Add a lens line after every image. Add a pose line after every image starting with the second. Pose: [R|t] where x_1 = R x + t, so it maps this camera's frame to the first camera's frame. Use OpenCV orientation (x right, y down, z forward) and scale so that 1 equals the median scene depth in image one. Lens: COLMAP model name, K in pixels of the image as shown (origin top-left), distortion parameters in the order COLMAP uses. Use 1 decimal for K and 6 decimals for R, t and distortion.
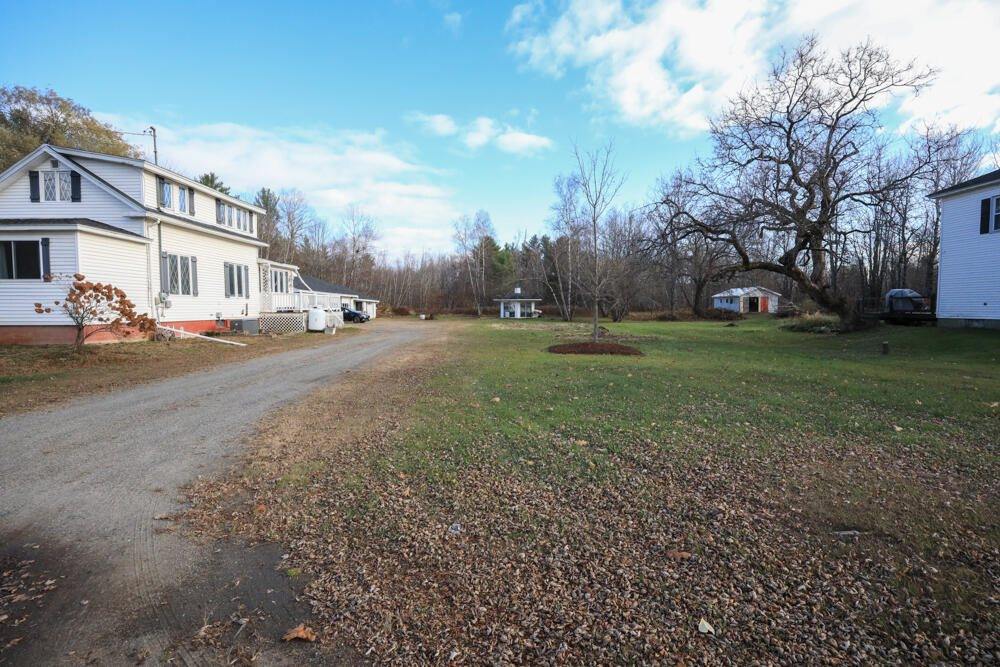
lens RADIAL K [[480.1, 0, 503.9], [0, 480.1, 334.5], [0, 0, 1]] dist [-0.004407, -0.000481]
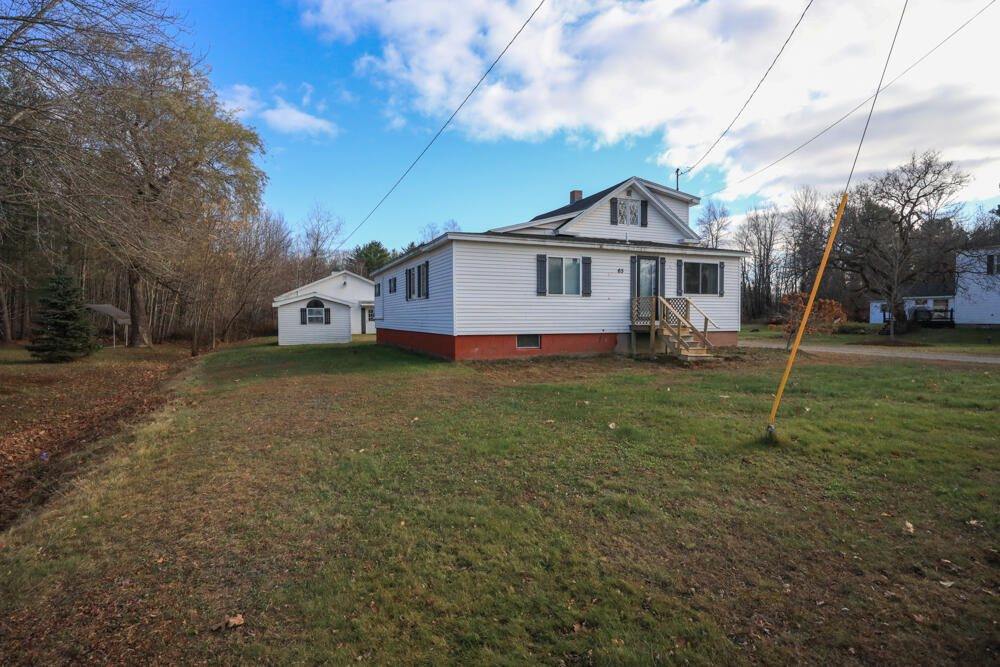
lens RADIAL K [[534.1, 0, 500.6], [0, 534.1, 333.8], [0, 0, 1]] dist [0.034661, -0.000144]
pose [[0.910525, -0.013335, 0.413239, -1.236266], [0.024409, 0.999470, -0.021529, 0.003378], [-0.412733, 0.029689, 0.910368, -0.032391]]
